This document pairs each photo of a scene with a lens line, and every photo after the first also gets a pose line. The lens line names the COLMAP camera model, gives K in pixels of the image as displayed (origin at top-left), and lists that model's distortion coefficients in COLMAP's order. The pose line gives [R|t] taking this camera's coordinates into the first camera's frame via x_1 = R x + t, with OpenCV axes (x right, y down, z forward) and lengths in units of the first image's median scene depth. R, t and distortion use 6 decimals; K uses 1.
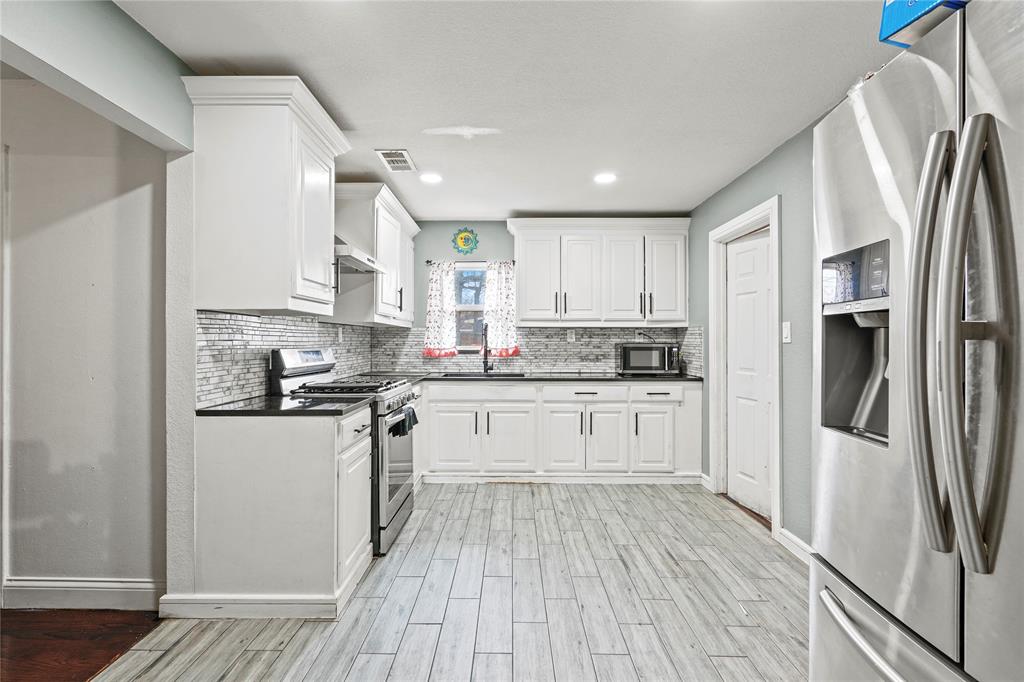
lens RADIAL K [[478.9, 0, 513.7], [0, 478.9, 340.0], [0, 0, 1]] dist [0.011660, -0.001283]
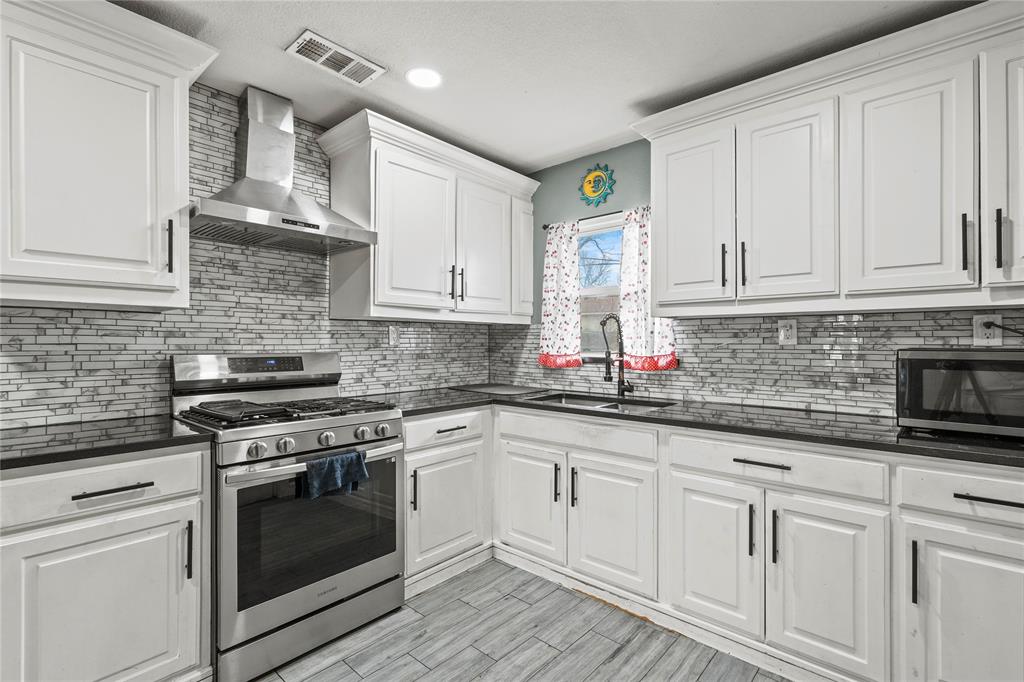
lens RADIAL K [[478.9, 0, 510.5], [0, 478.9, 343.3], [0, 0, 1]] dist [0.011660, -0.001283]
pose [[0.745917, 0.000482, -0.666039, 0.245929], [0.002559, 0.999990, 0.003590, -0.000565], [0.666034, -0.004382, 0.745908, 0.472081]]
